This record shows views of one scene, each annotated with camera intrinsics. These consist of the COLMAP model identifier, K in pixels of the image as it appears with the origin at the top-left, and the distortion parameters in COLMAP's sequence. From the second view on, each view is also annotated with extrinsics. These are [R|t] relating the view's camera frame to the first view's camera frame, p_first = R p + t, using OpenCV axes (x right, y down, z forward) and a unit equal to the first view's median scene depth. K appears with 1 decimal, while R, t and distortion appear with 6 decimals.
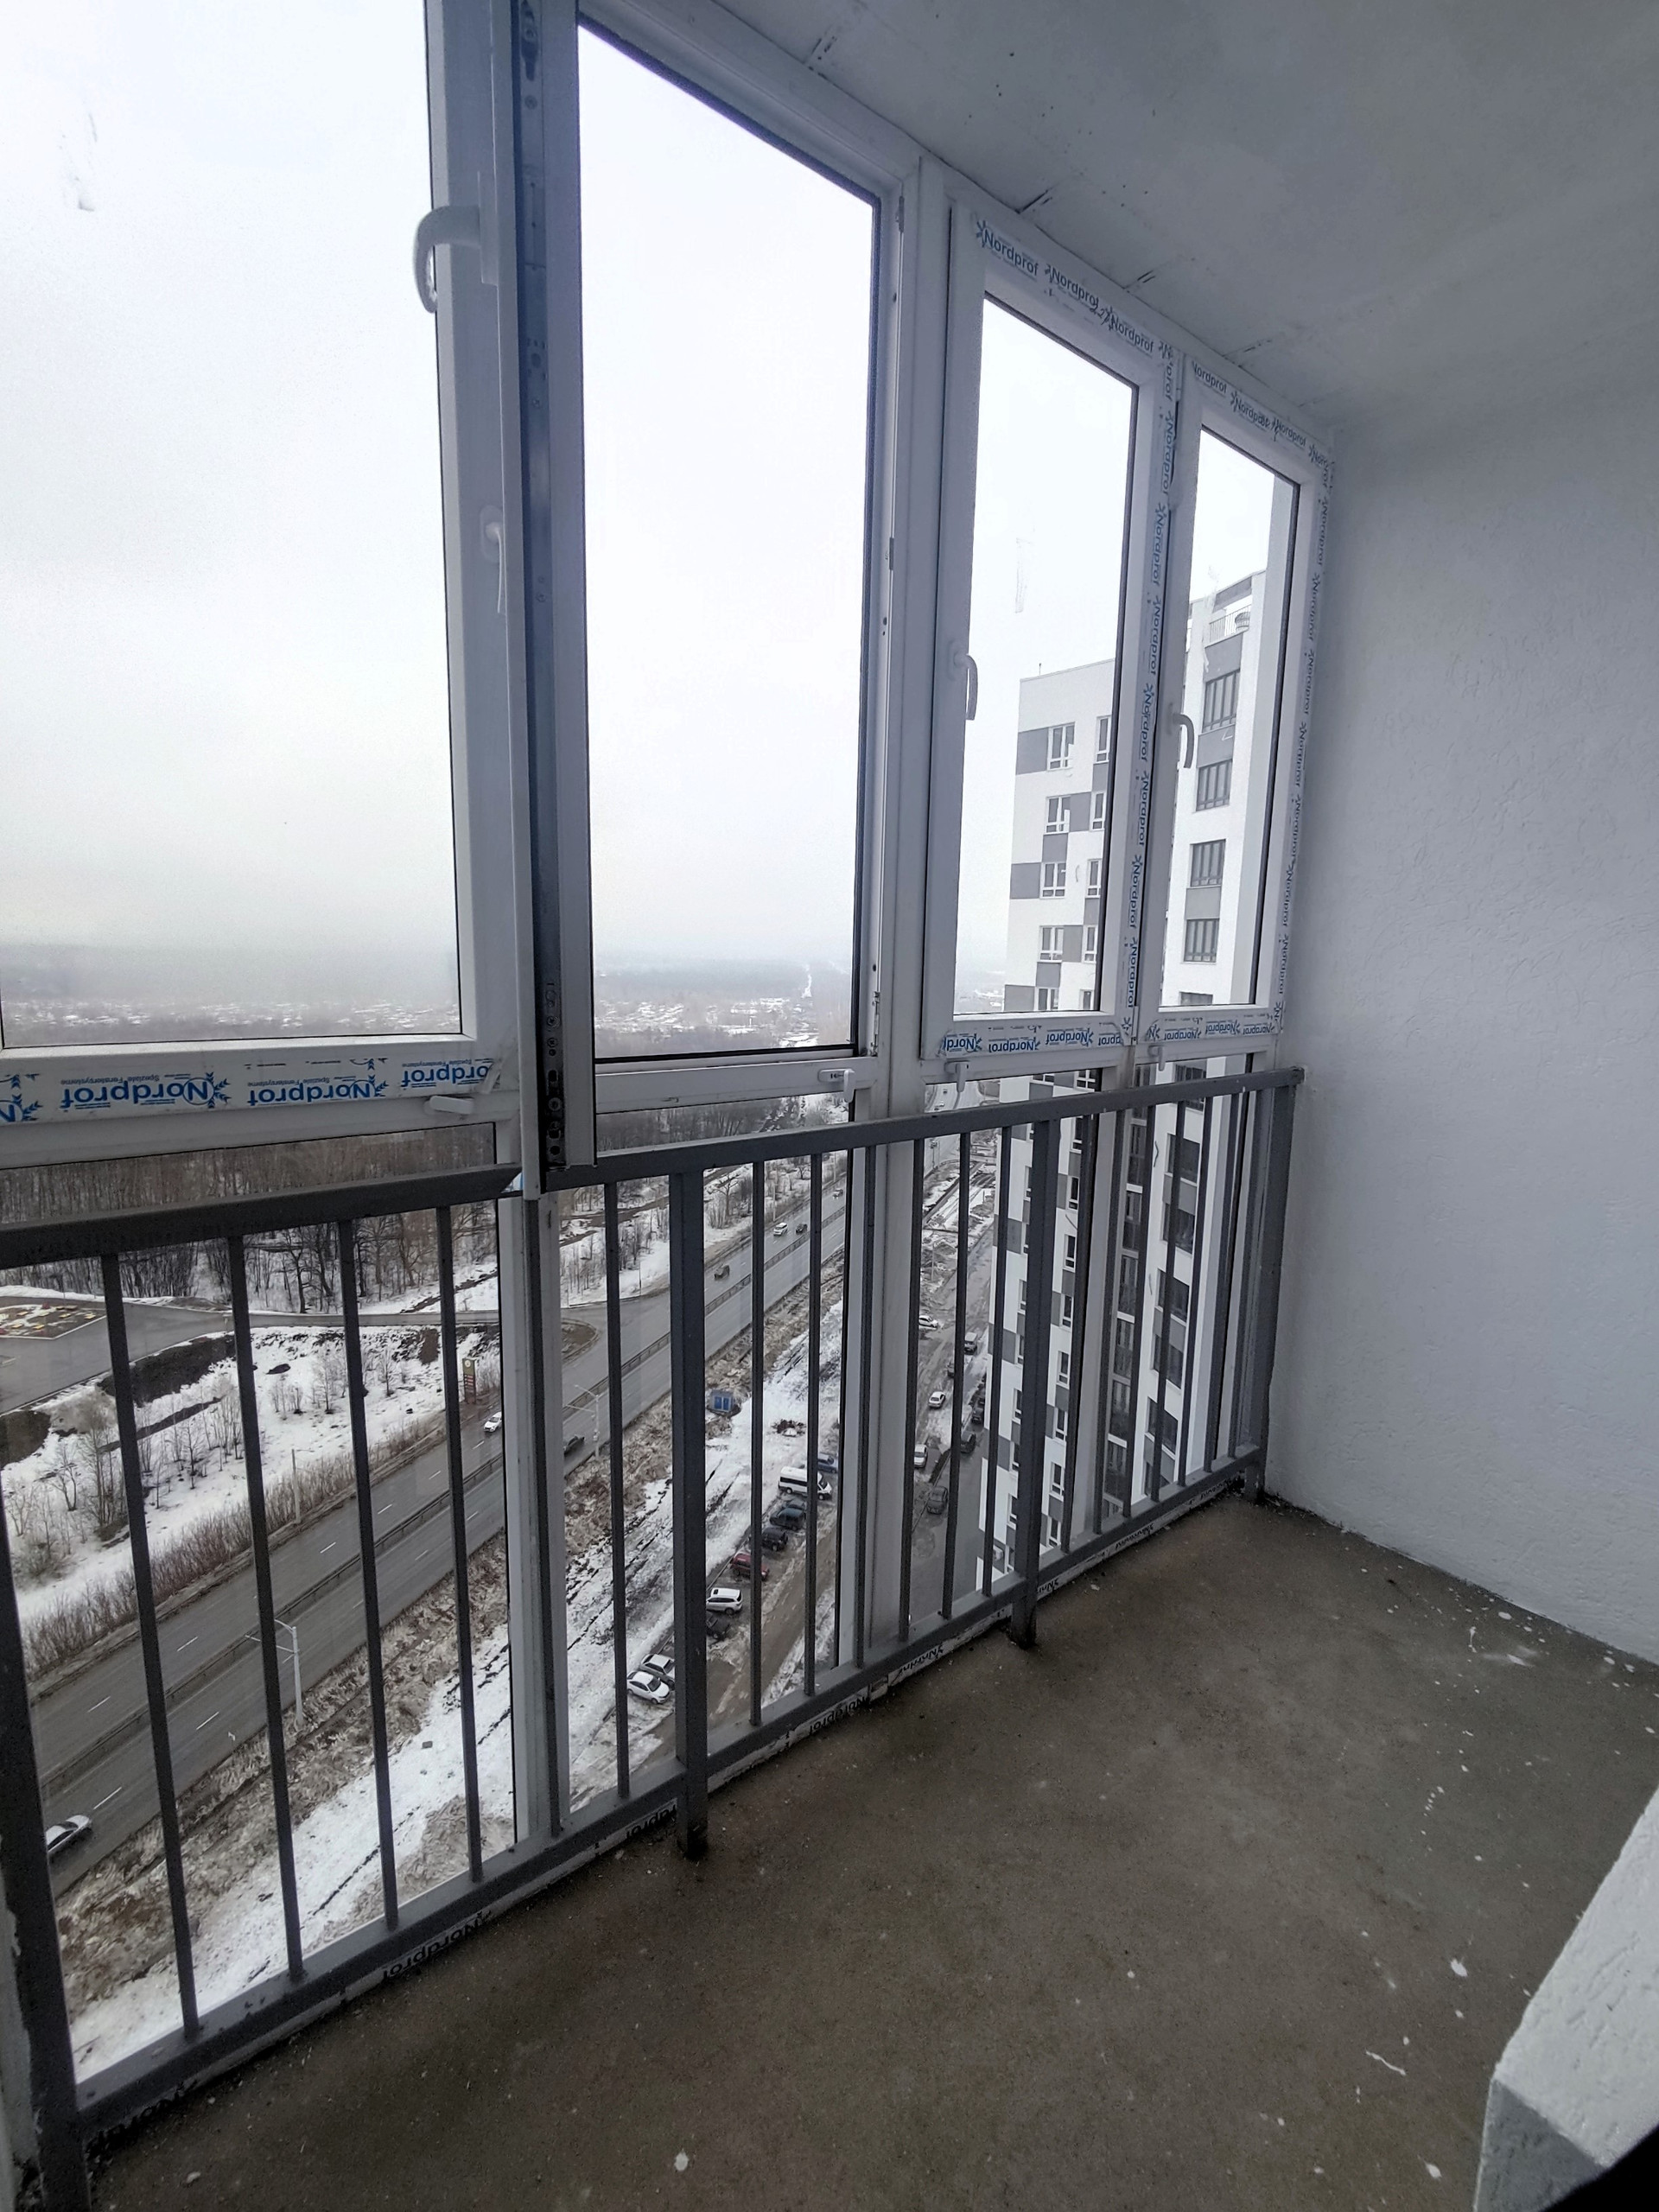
lens RADIAL K [[1003.6, 0, 830.2], [0, 1003.6, 1109.7], [0, 0, 1]] dist [-0.000208, -0.000046]
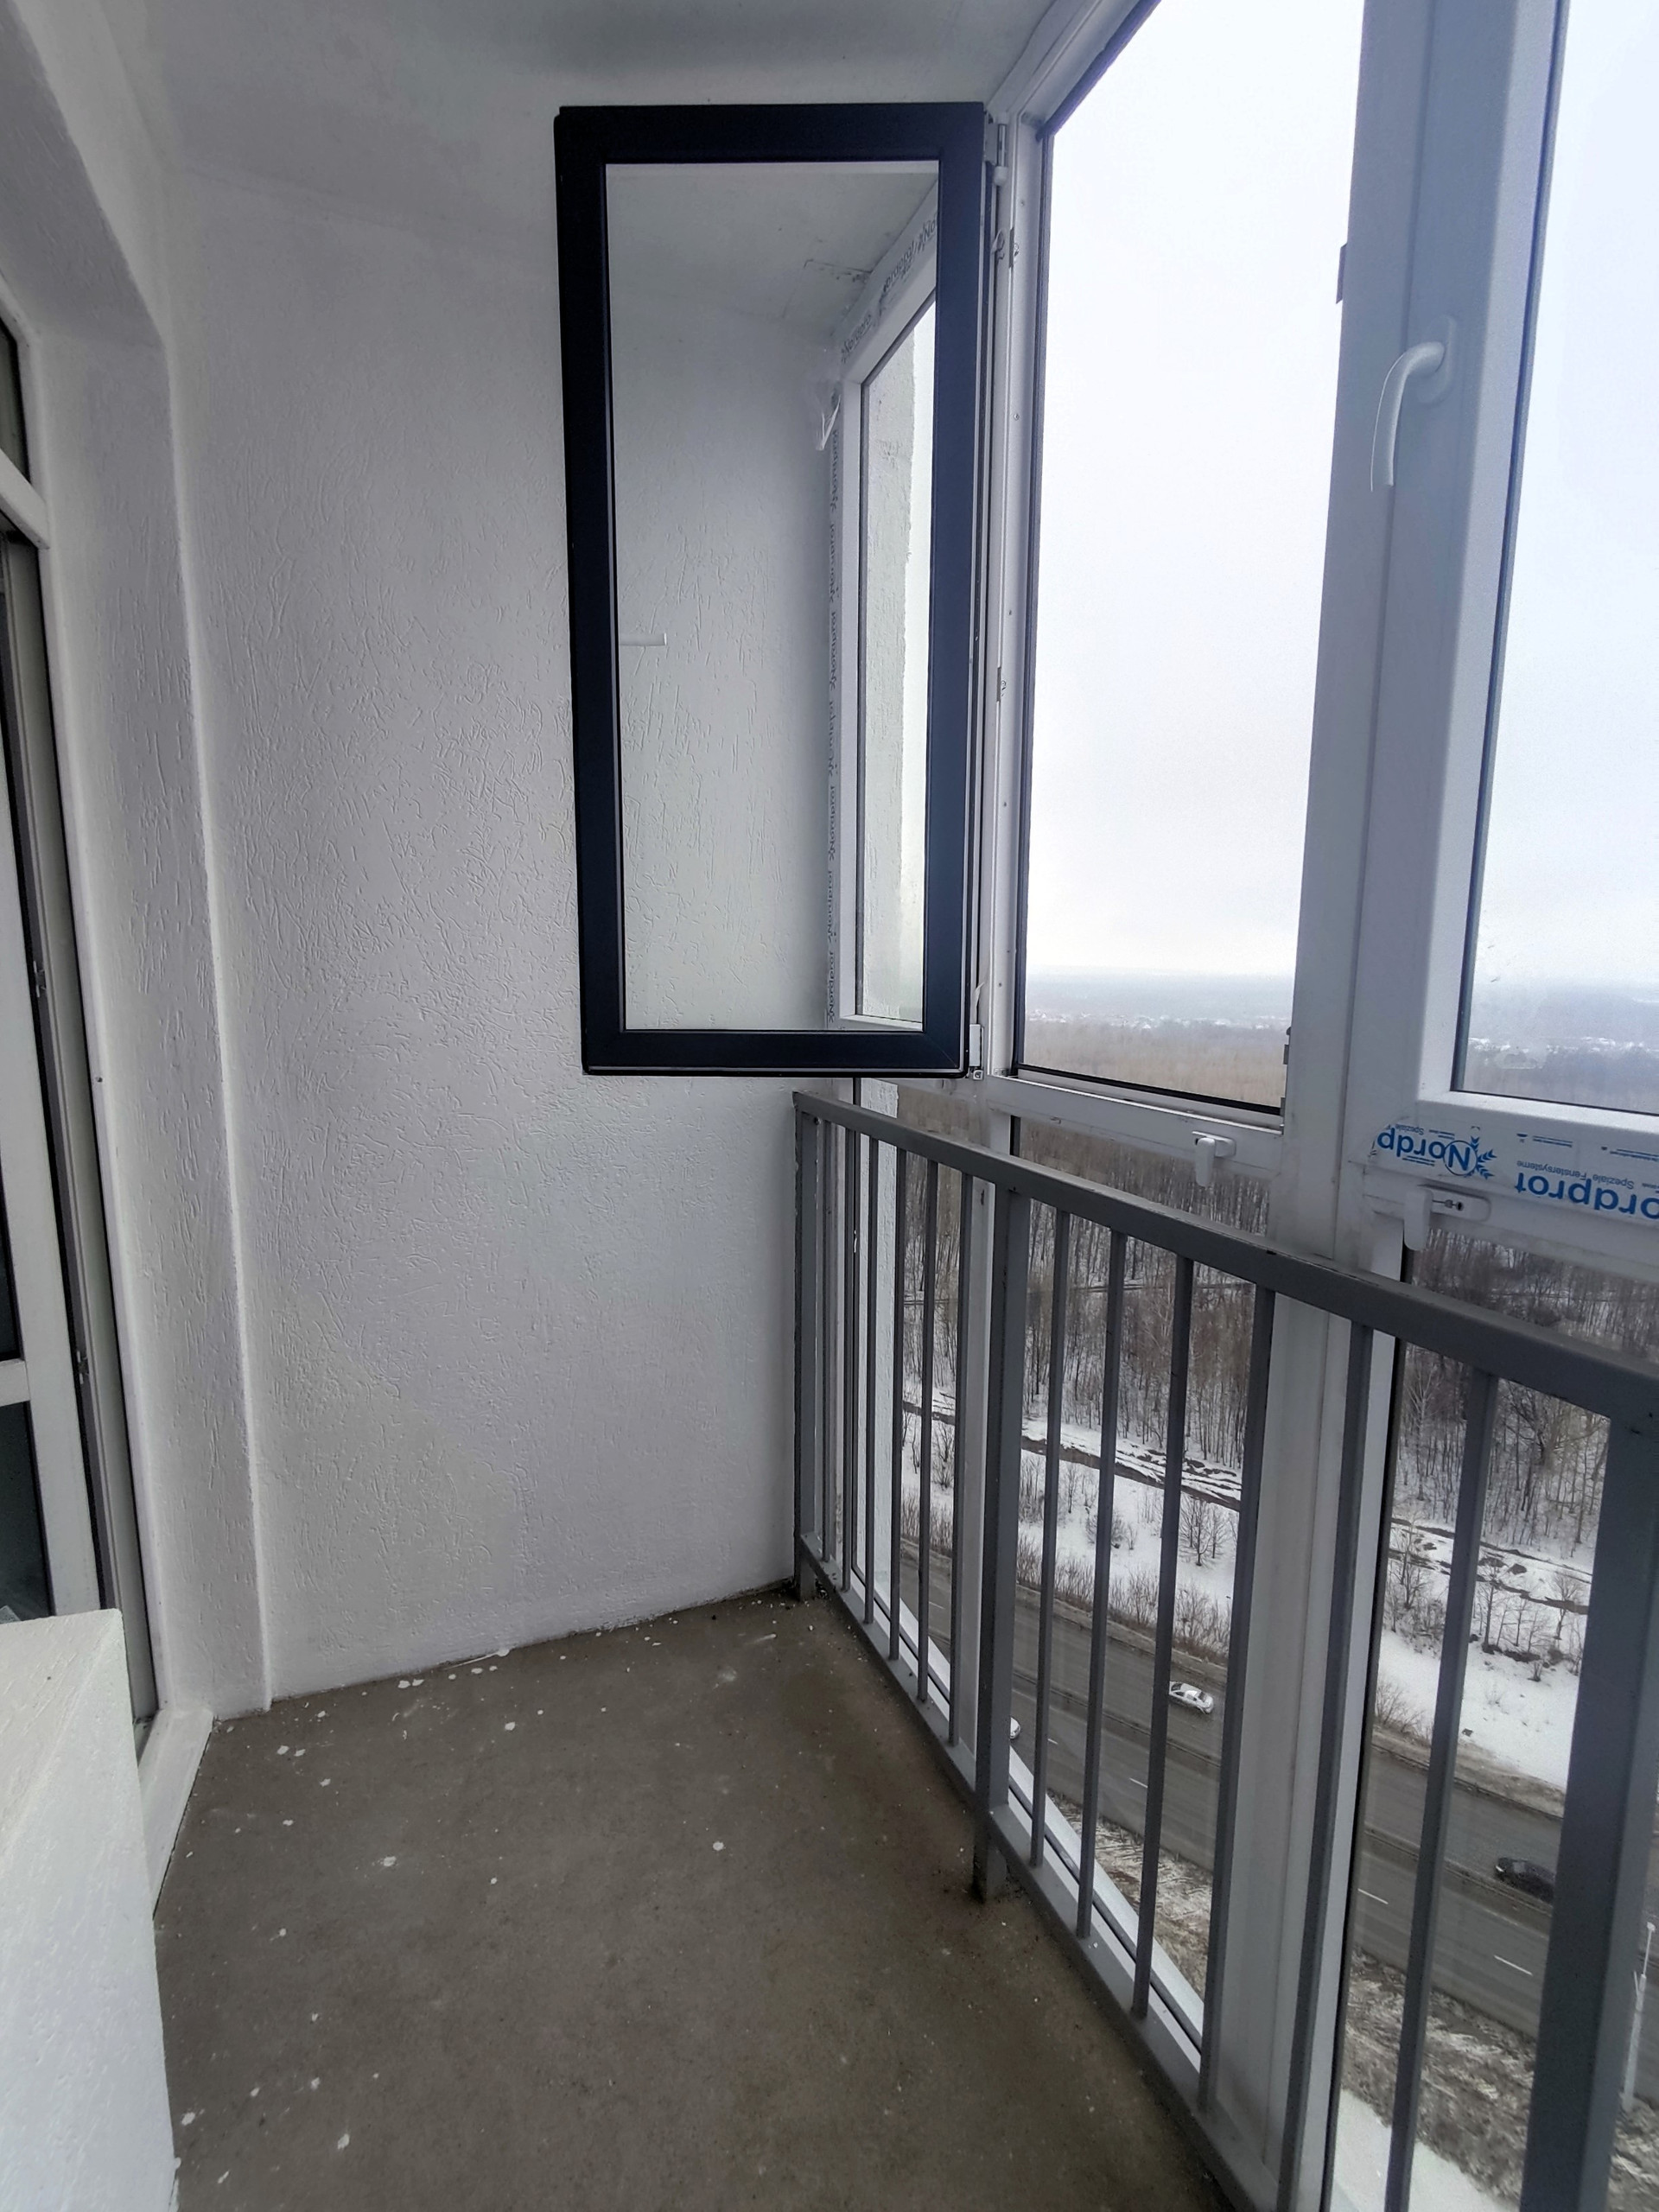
lens RADIAL K [[1003.6, 0, 829.6], [0, 1003.6, 1108.1], [0, 0, 1]] dist [-0.000208, -0.000046]
pose [[-0.276152, 0.109814, -0.954820, 0.212427], [-0.161582, 0.974007, 0.158753, -0.097562], [0.947434, 0.198121, -0.251230, 0.733900]]
